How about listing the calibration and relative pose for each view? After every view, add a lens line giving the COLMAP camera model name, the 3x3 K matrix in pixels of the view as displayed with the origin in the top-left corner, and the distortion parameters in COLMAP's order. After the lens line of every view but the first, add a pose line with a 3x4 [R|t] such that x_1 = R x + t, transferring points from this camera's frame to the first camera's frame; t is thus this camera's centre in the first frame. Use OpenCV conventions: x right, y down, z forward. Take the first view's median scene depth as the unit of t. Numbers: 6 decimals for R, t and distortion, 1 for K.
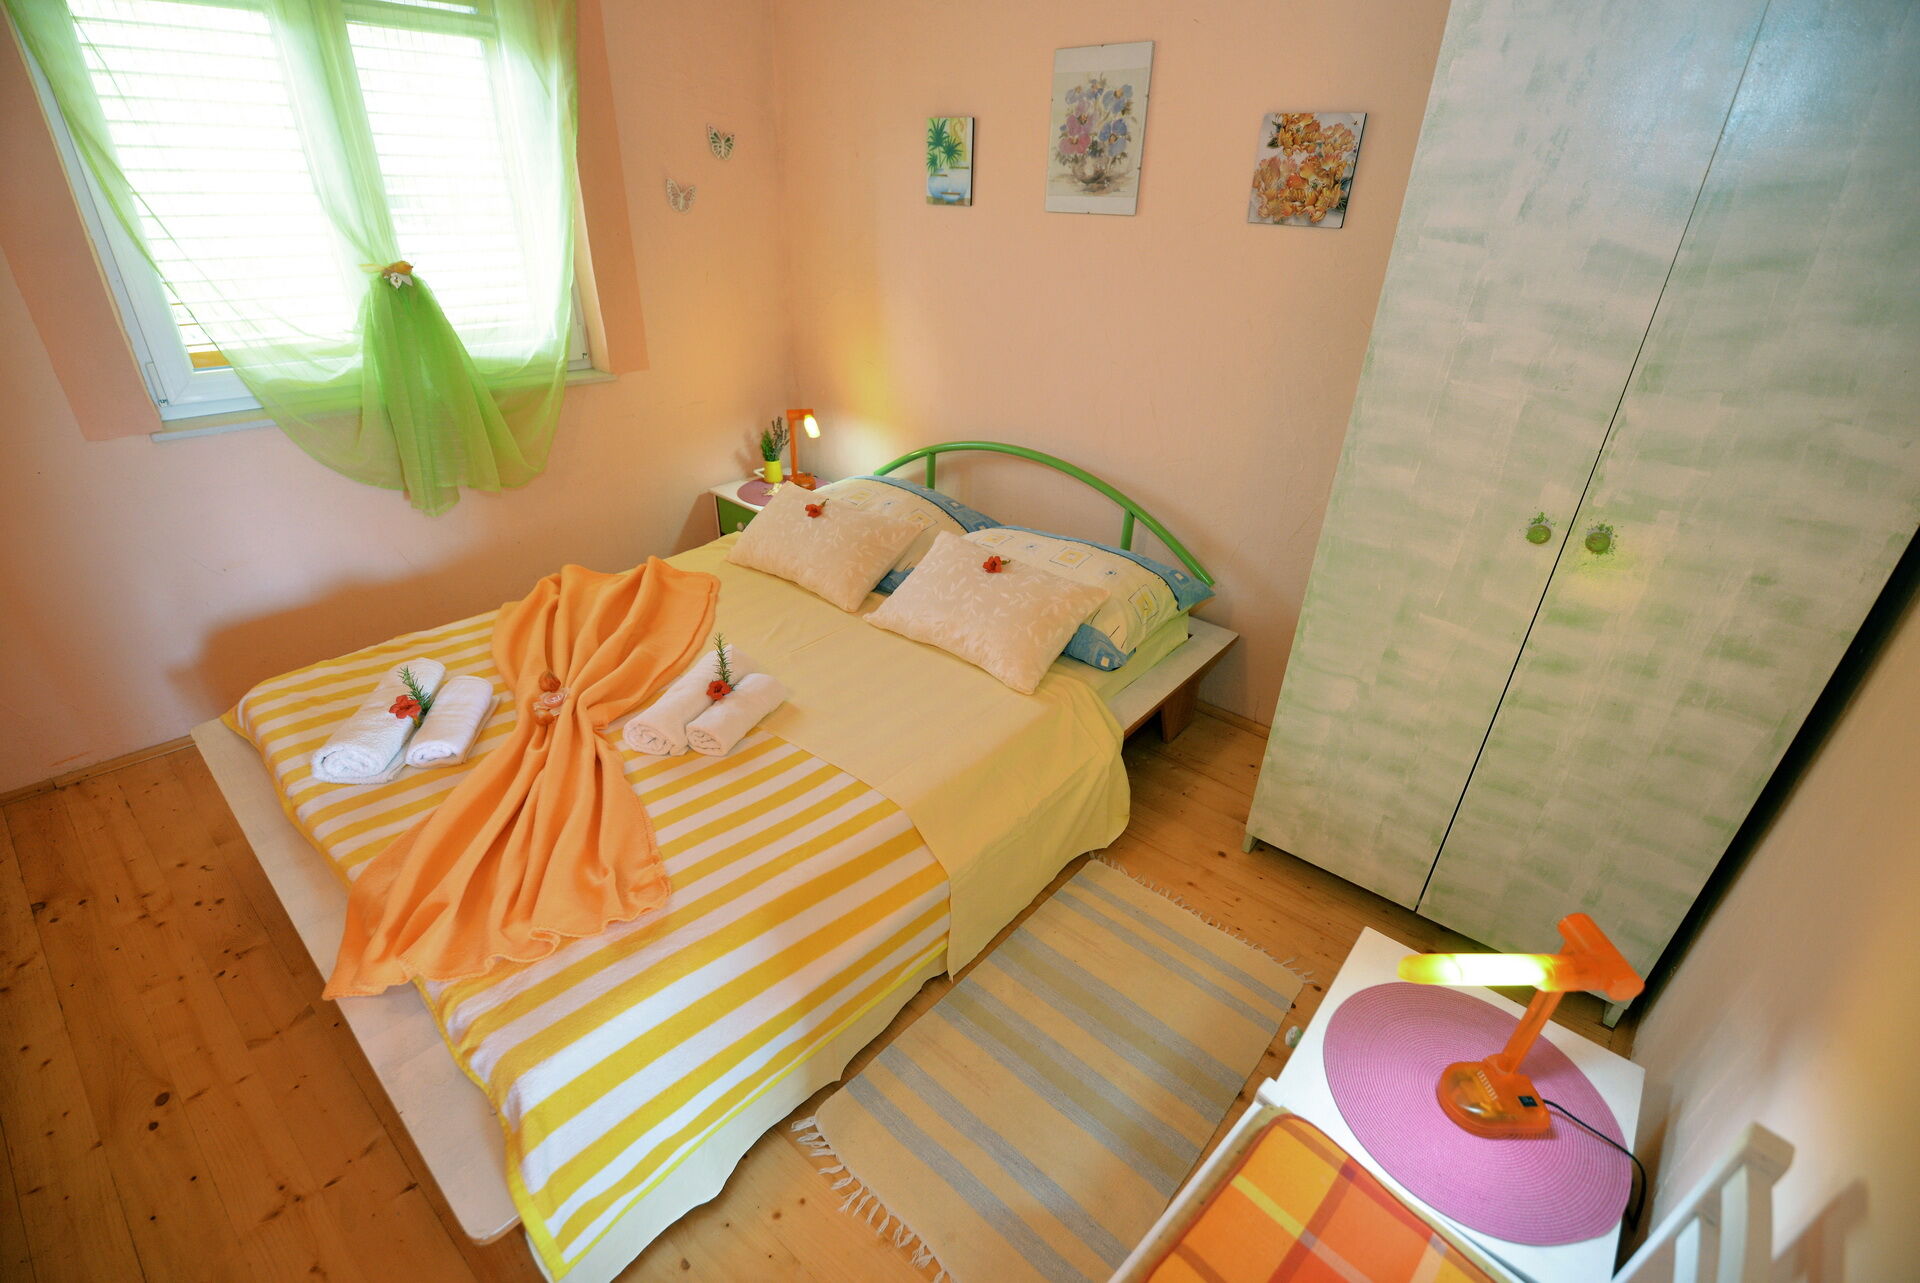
lens RADIAL K [[859.6, 0, 945.6], [0, 859.6, 637.8], [0, 0, 1]] dist [-0.019705, -0.005550]
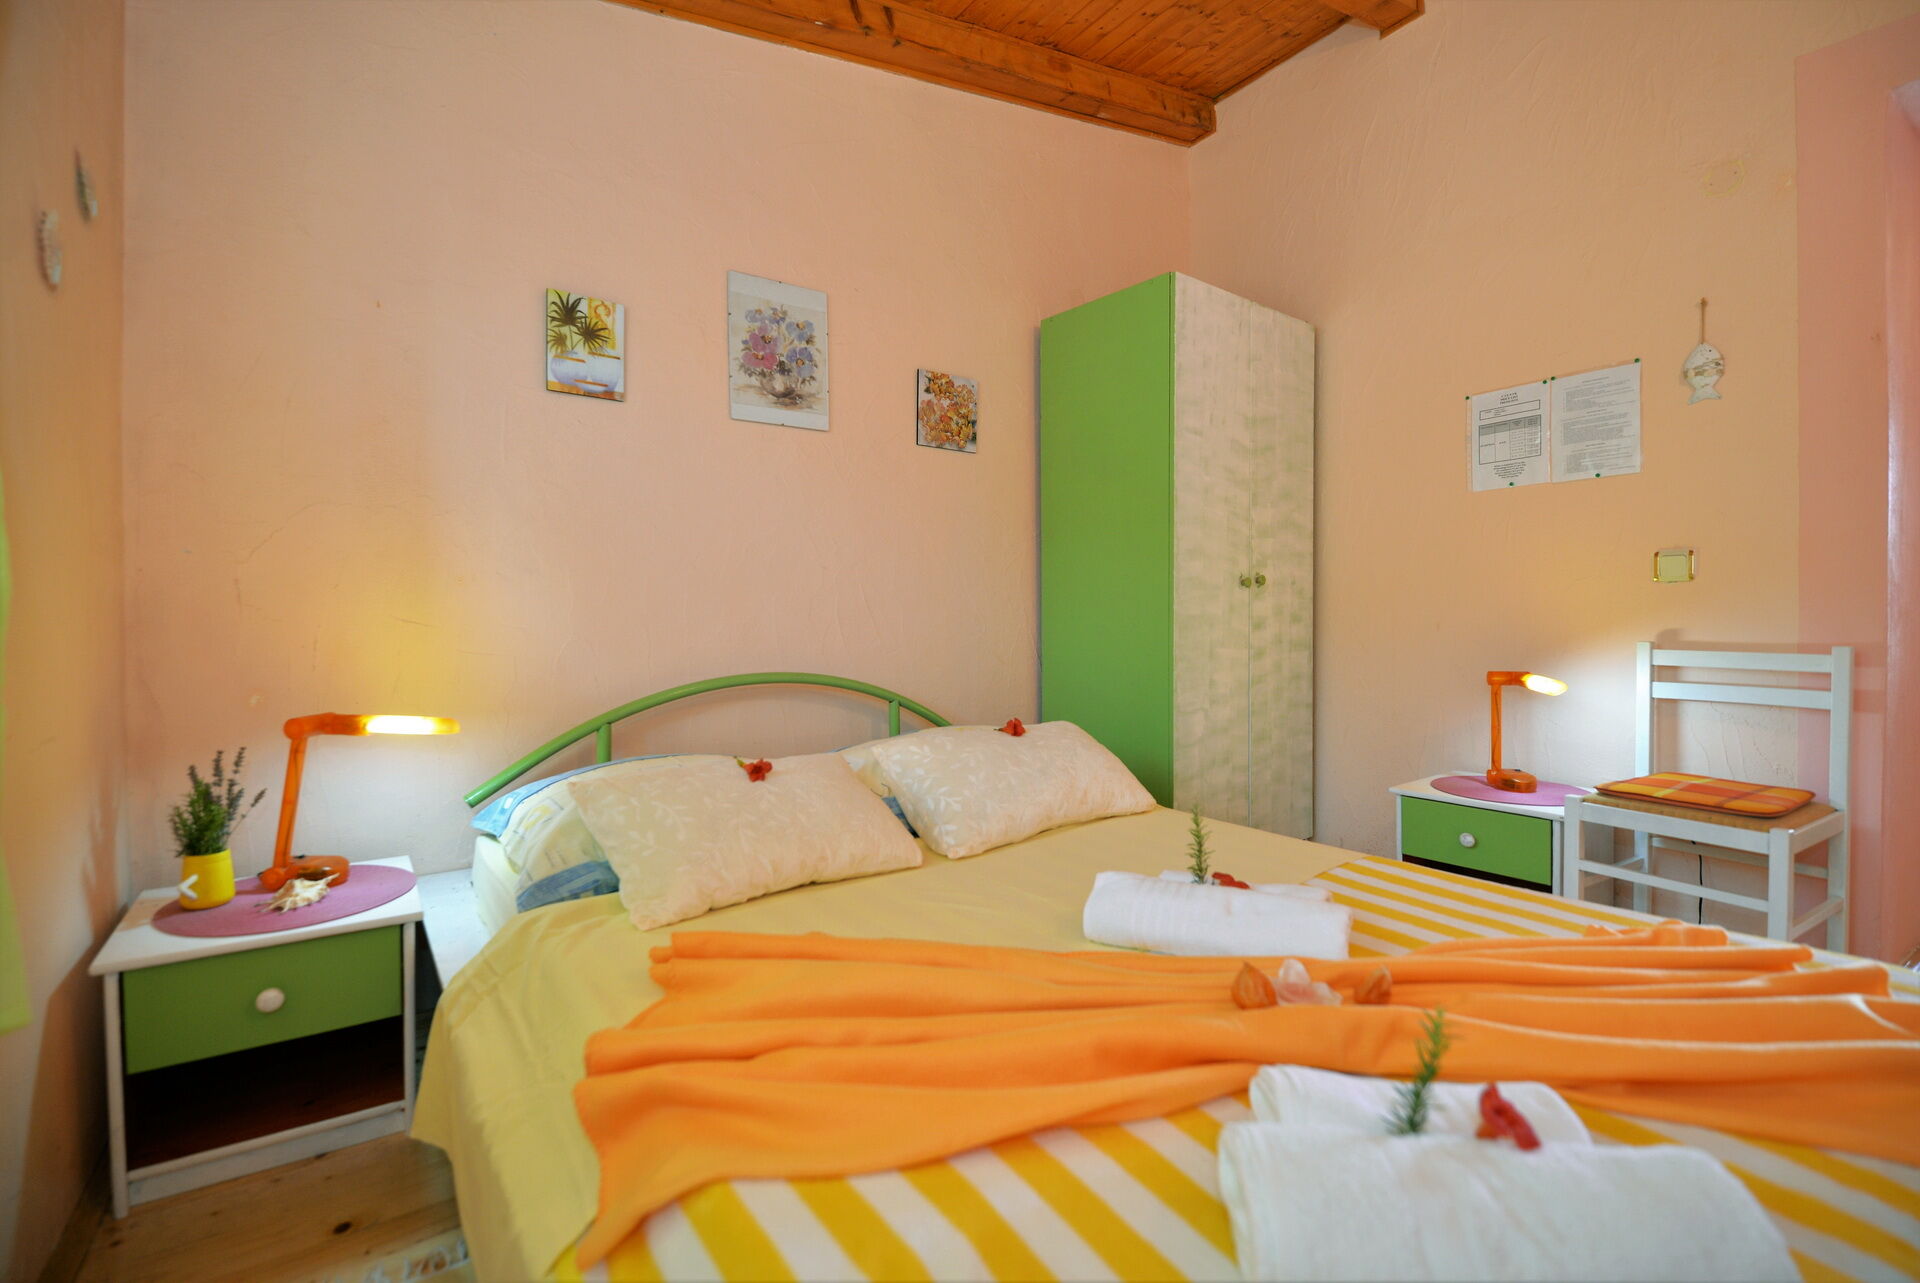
lens RADIAL K [[859.6, 0, 927.0], [0, 859.6, 611.7], [0, 0, 1]] dist [-0.019705, -0.005550]
pose [[0.190922, -0.018946, 0.981422, -0.875631], [0.477138, 0.875543, -0.075918, -0.177433], [-0.857839, 0.482769, 0.176201, 0.895348]]
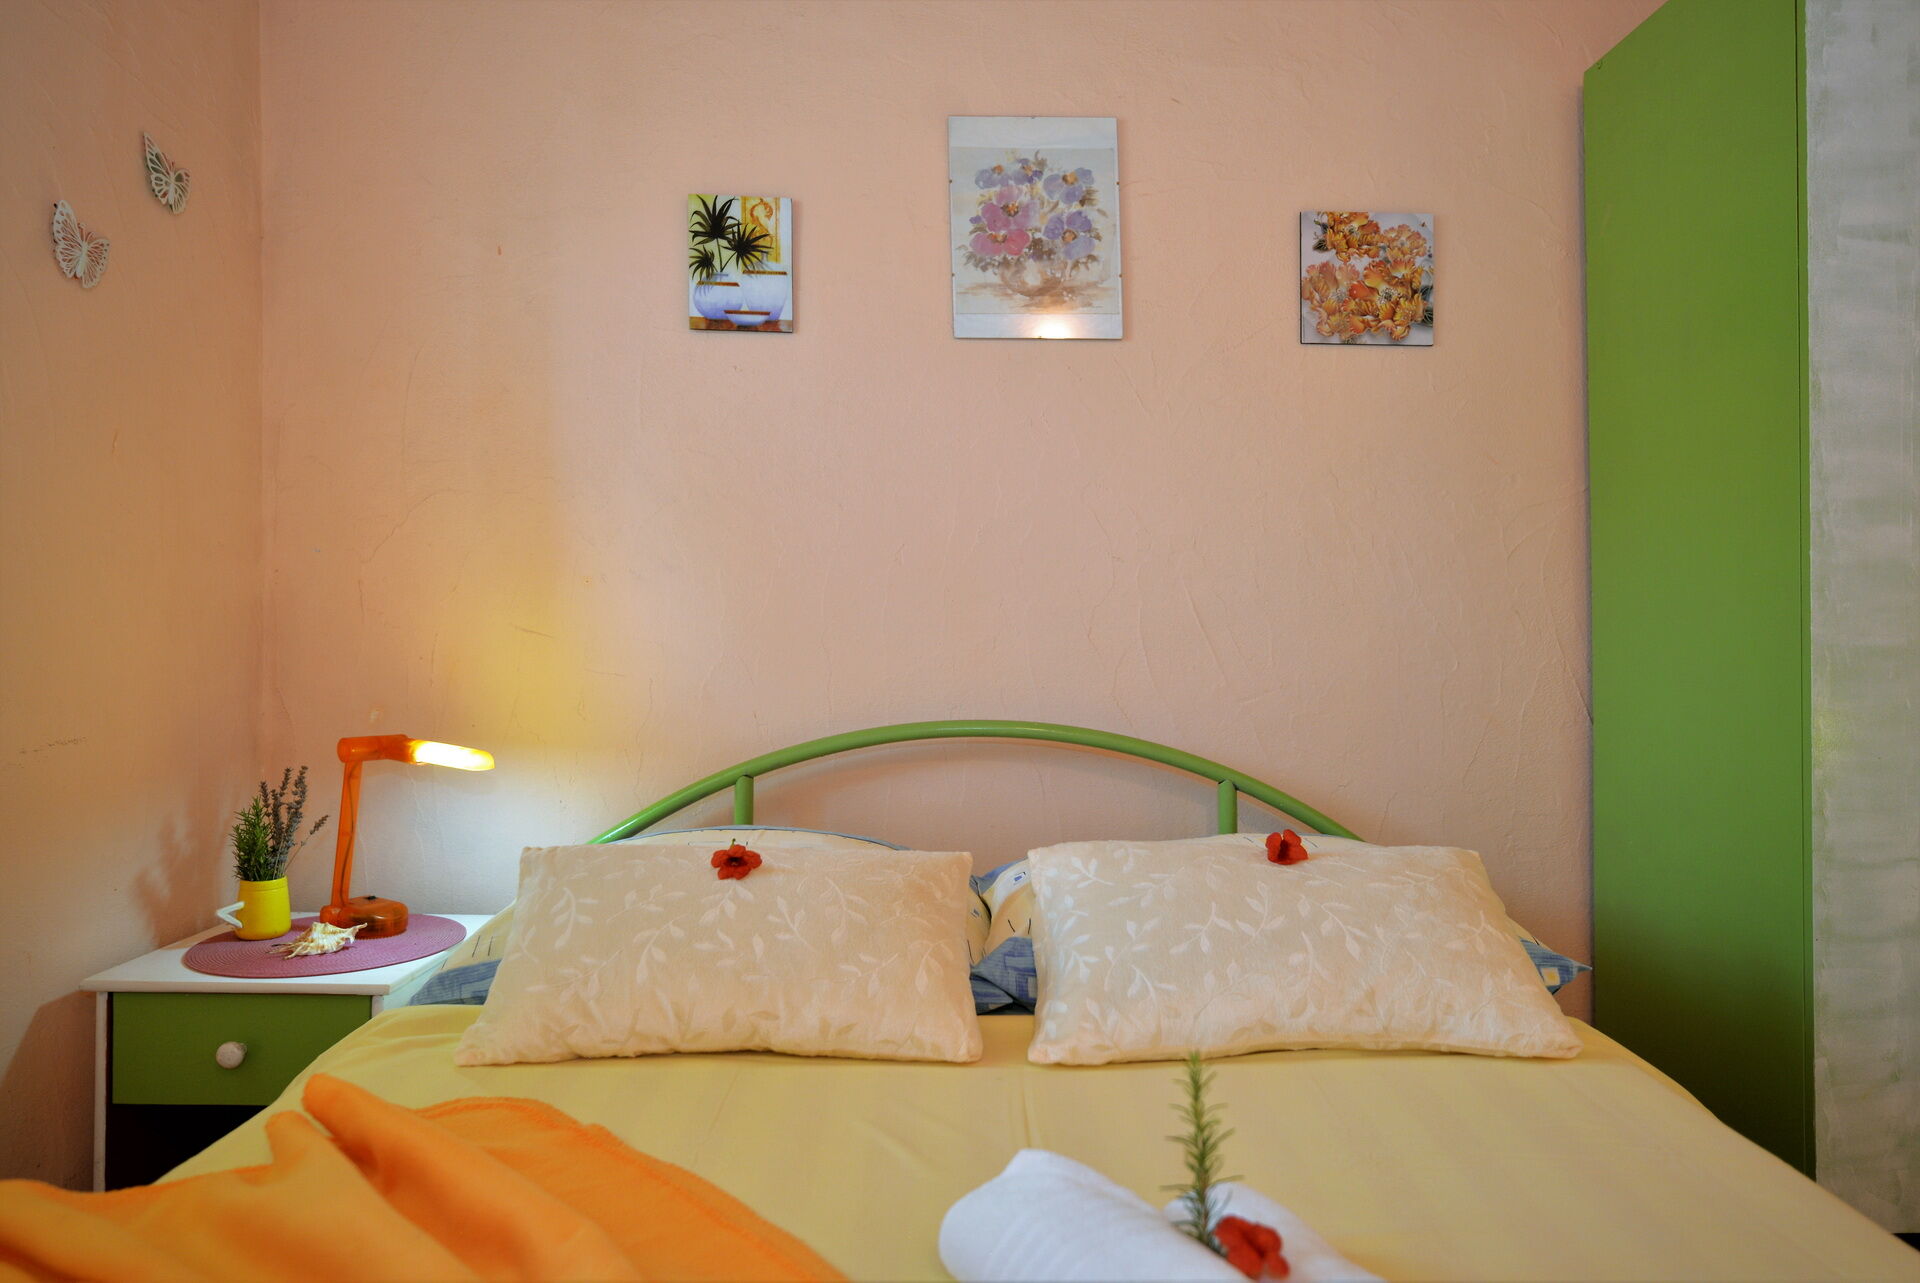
lens RADIAL K [[1223.2, 0, 980.8], [0, 1223.2, 622.3], [0, 0, 1]] dist [0.000513, 0.008078]
pose [[0.732987, -0.002610, 0.680238, -0.544400], [0.326806, 0.878380, -0.348778, -0.012721], [-0.596597, 0.477955, 0.644694, 0.616962]]
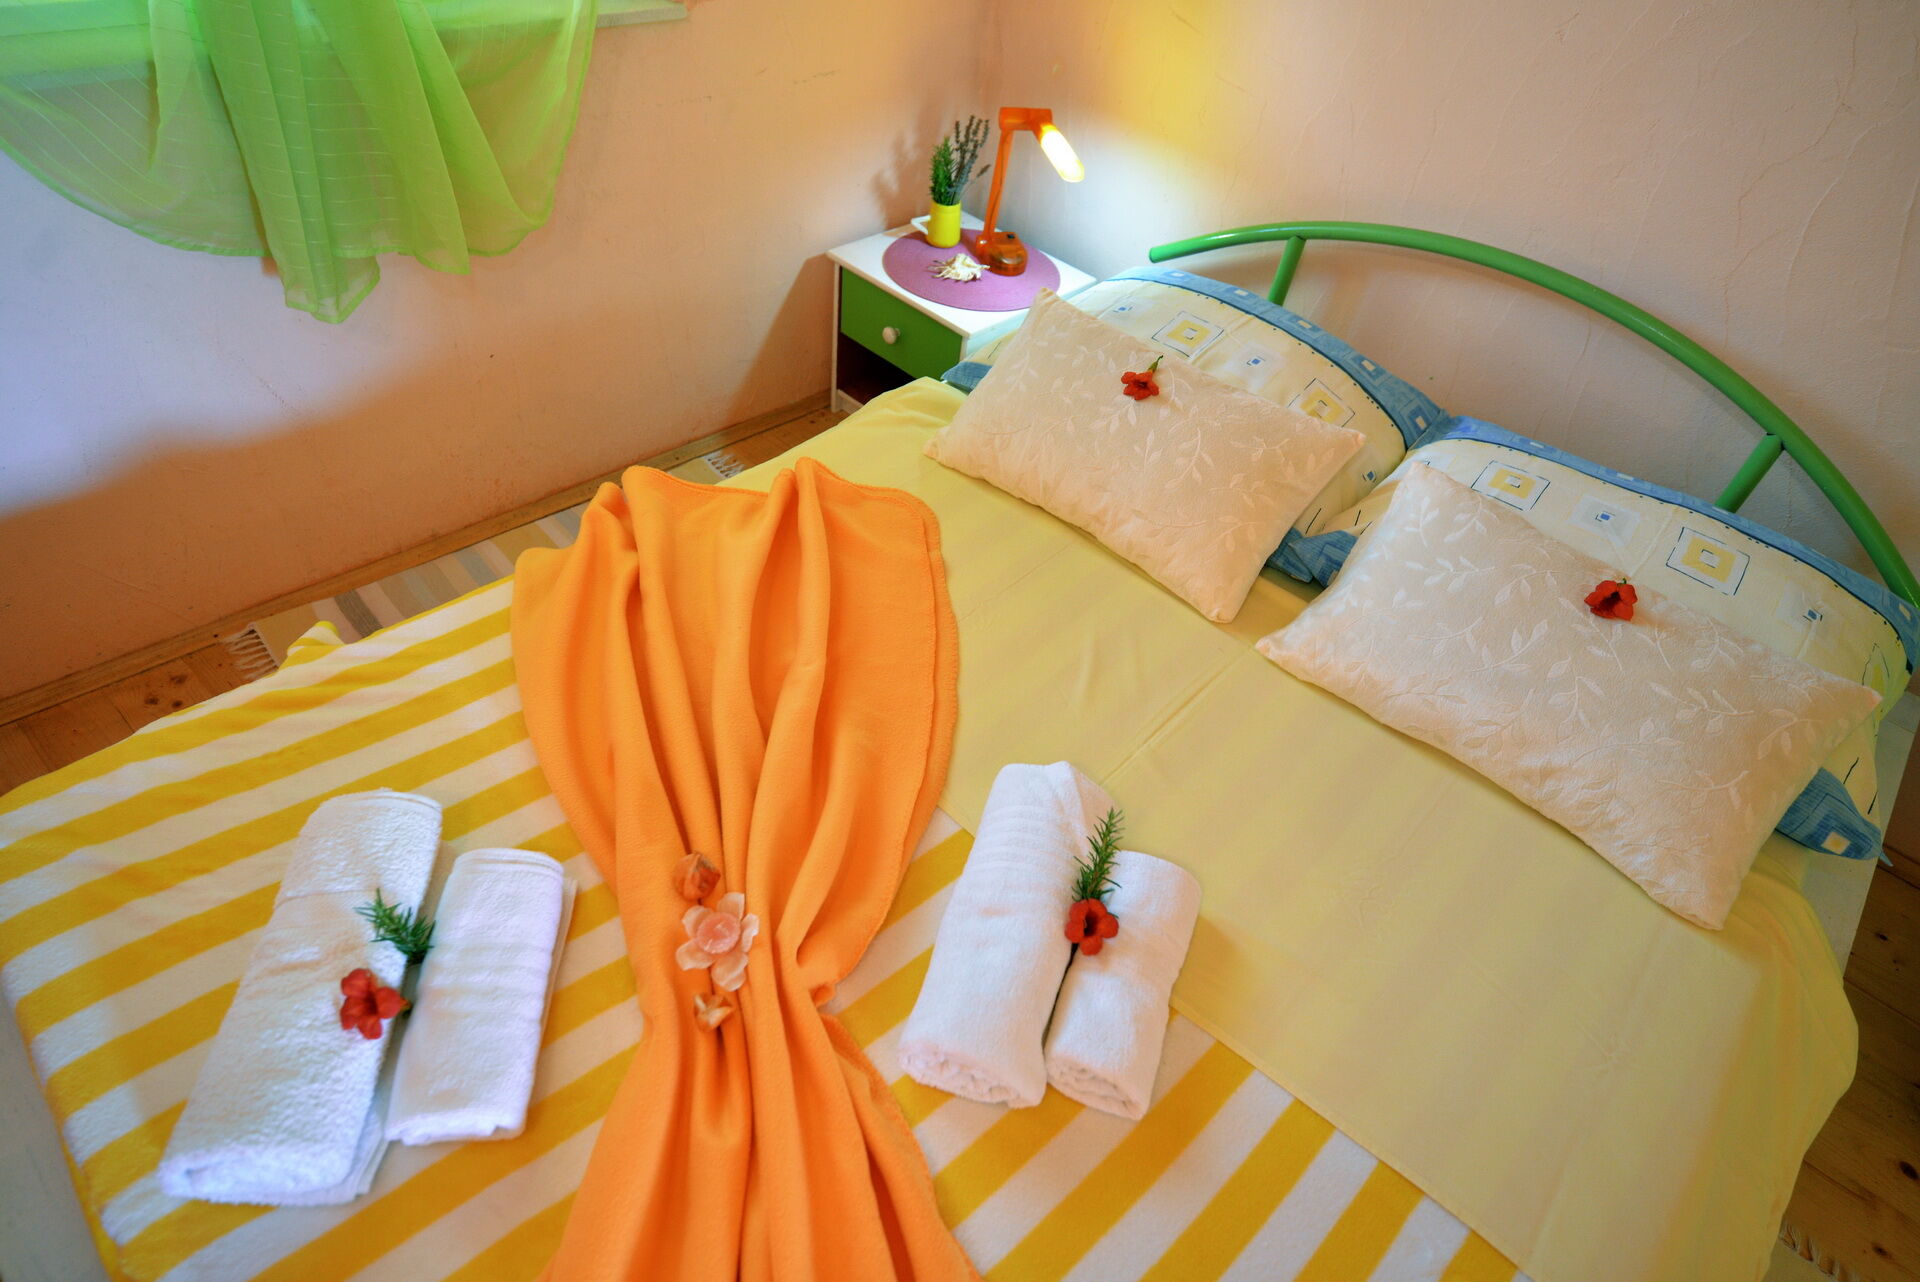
lens RADIAL K [[1081.6, 0, 935.6], [0, 1081.6, 648.9], [0, 0, 1]] dist [-0.001263, -0.000212]
pose [[0.996636, 0.077468, 0.026727, -0.326457], [-0.081796, 0.960325, 0.266619, -0.189195], [-0.005012, -0.267909, 0.963431, 0.449173]]
